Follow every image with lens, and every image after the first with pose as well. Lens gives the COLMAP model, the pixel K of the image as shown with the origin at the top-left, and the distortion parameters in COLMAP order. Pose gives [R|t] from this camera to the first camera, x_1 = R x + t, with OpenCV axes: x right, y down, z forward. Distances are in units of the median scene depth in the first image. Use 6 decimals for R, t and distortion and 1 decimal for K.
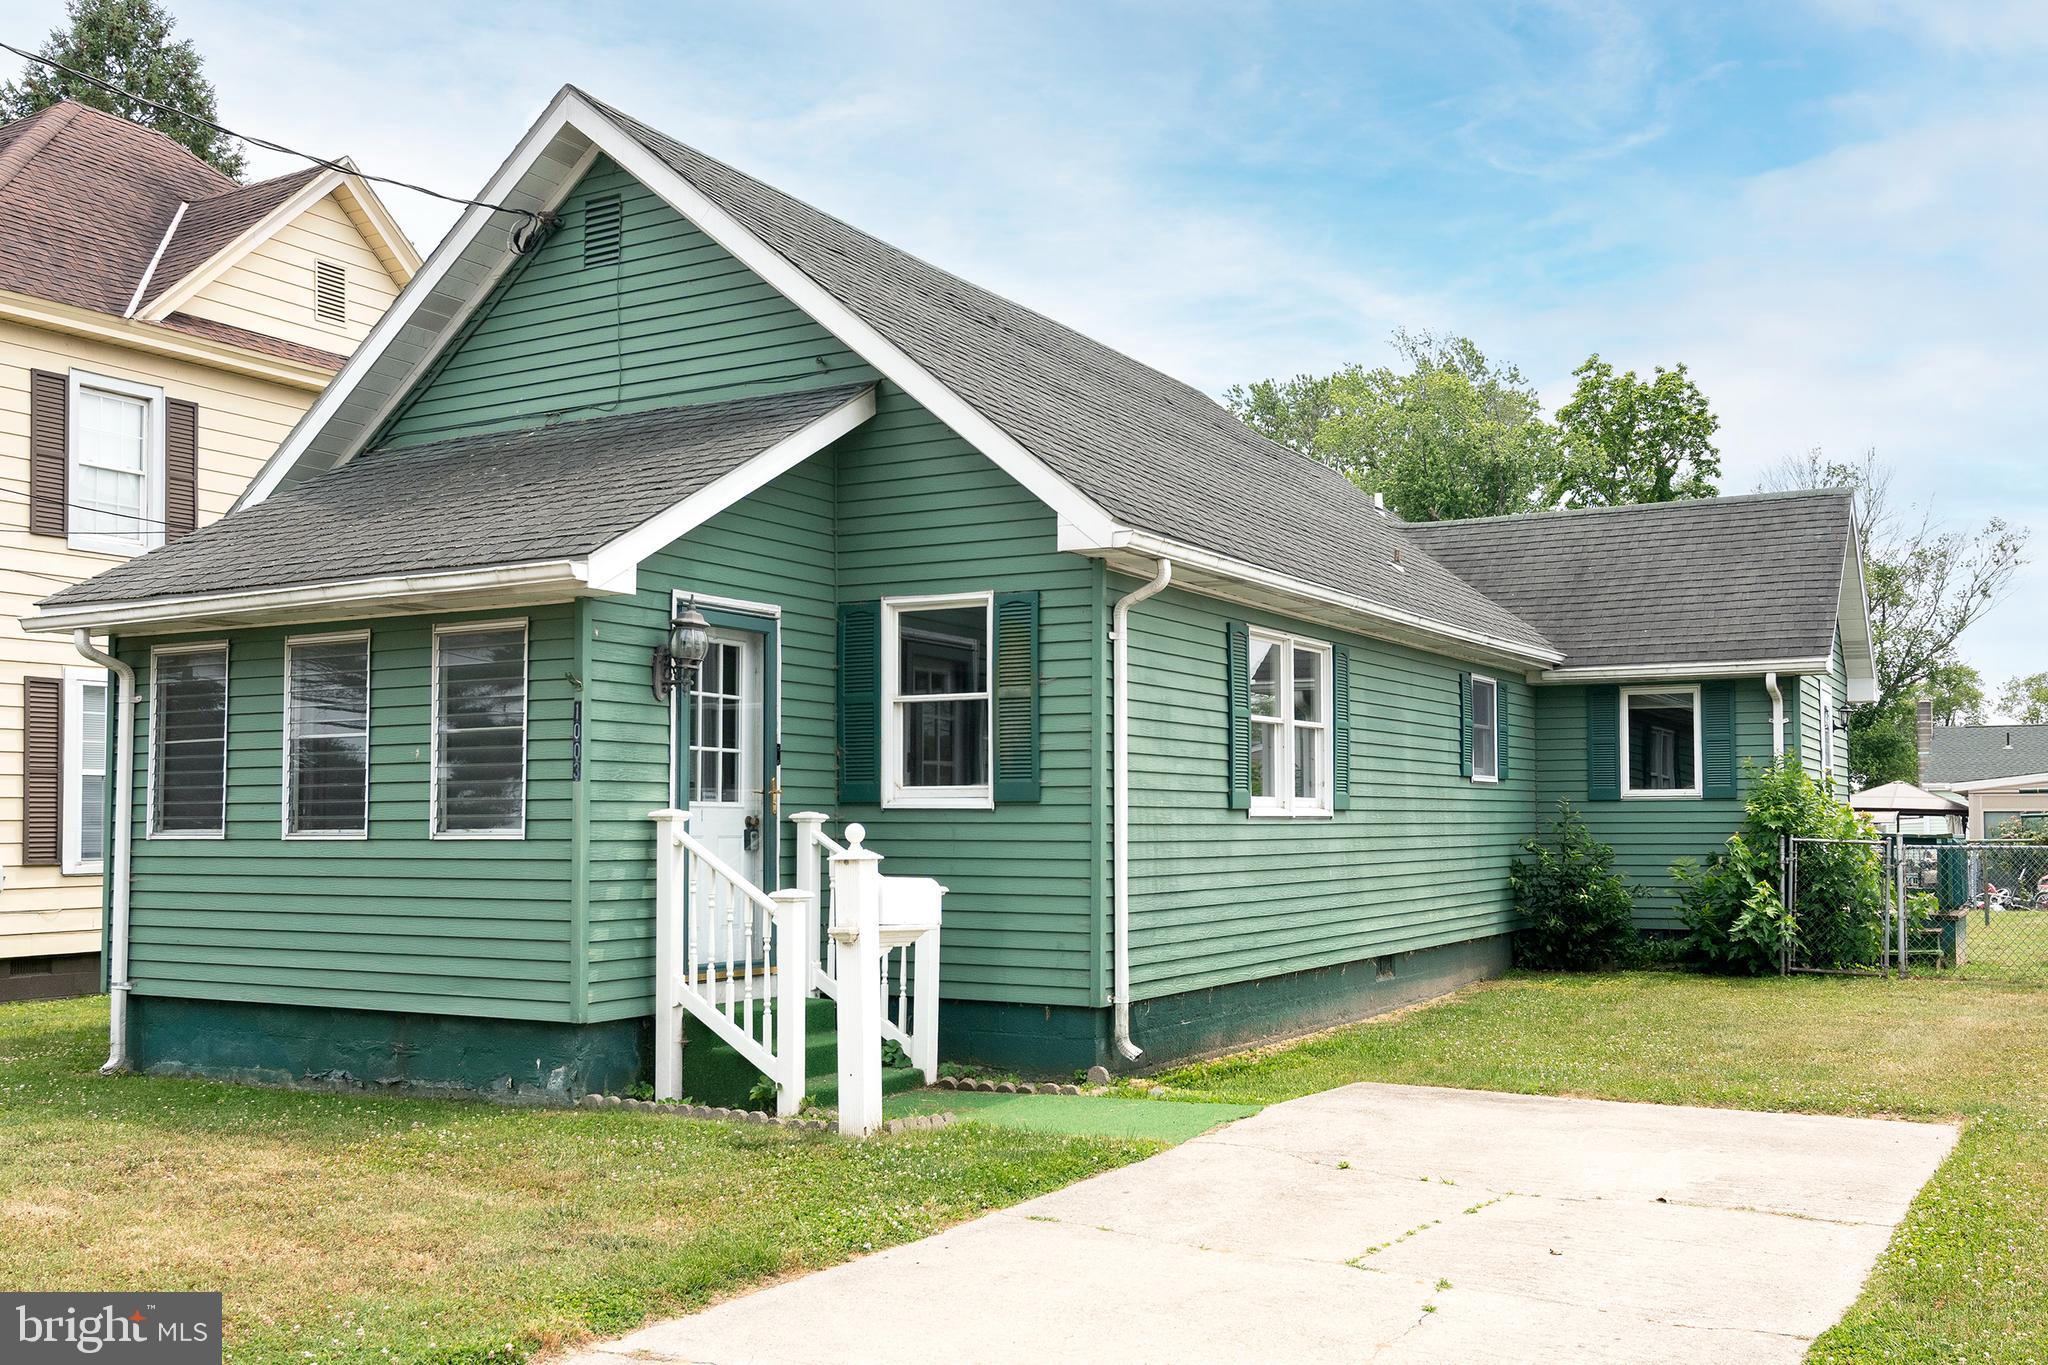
lens RADIAL K [[1870.2, 0, 1024.0], [0, 1870.2, 682.5], [0, 0, 1]] dist [-0.001391, -0.000669]
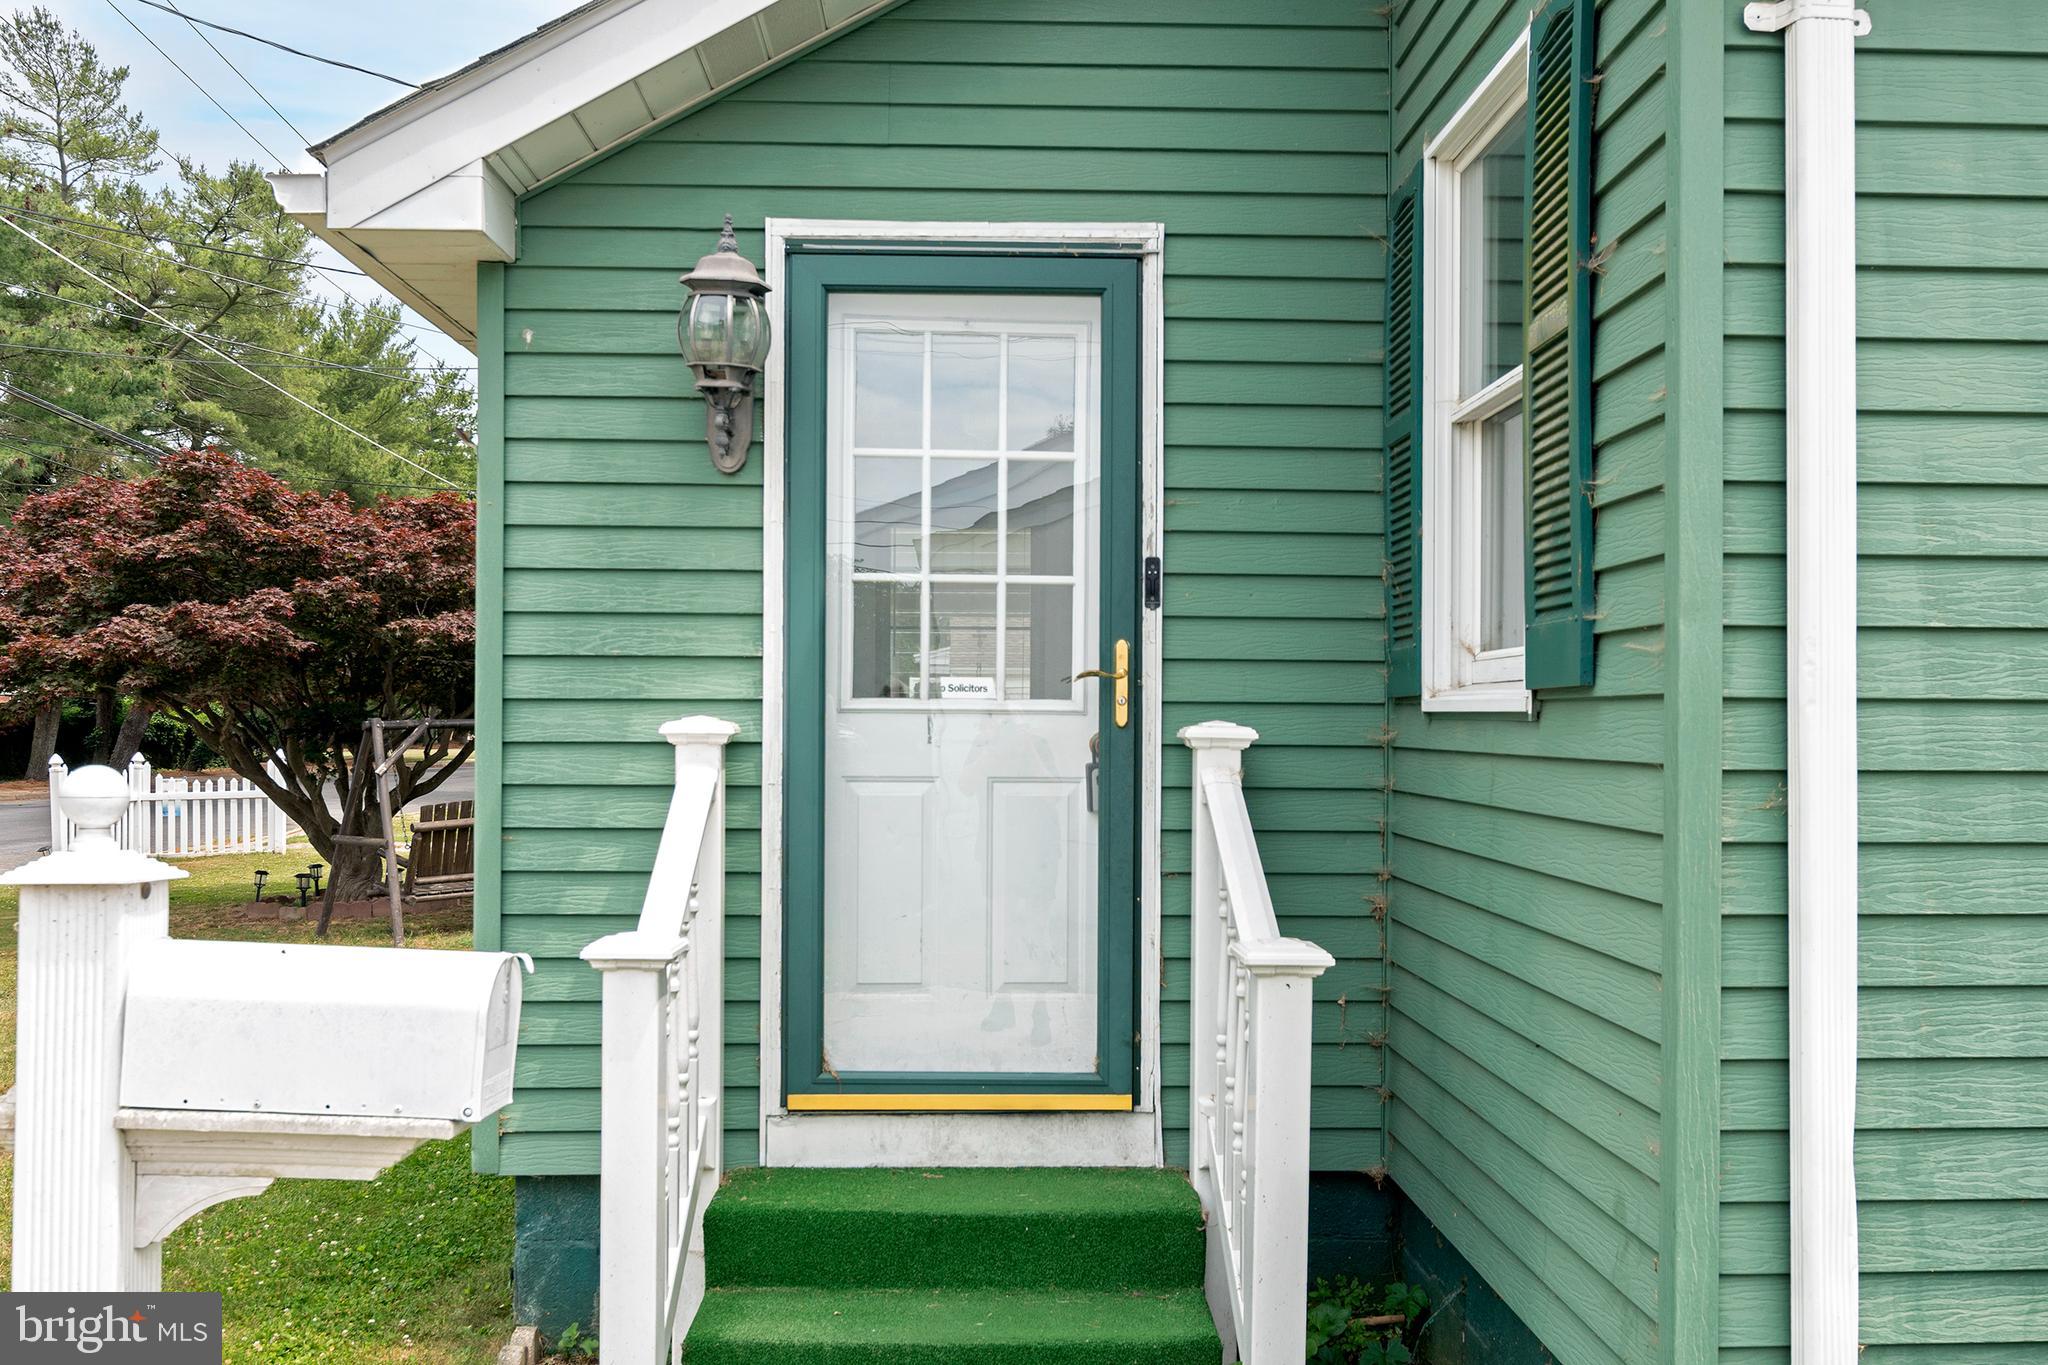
lens RADIAL K [[1728.7, 0, 1030.8], [0, 1728.7, 733.0], [0, 0, 1]] dist [-0.001693, 0.002849]
pose [[0.530426, 0.004156, -0.847721, 0.196747], [0.058463, 0.997428, 0.041471, 0.059713], [0.845713, -0.071557, 0.528819, 0.856354]]
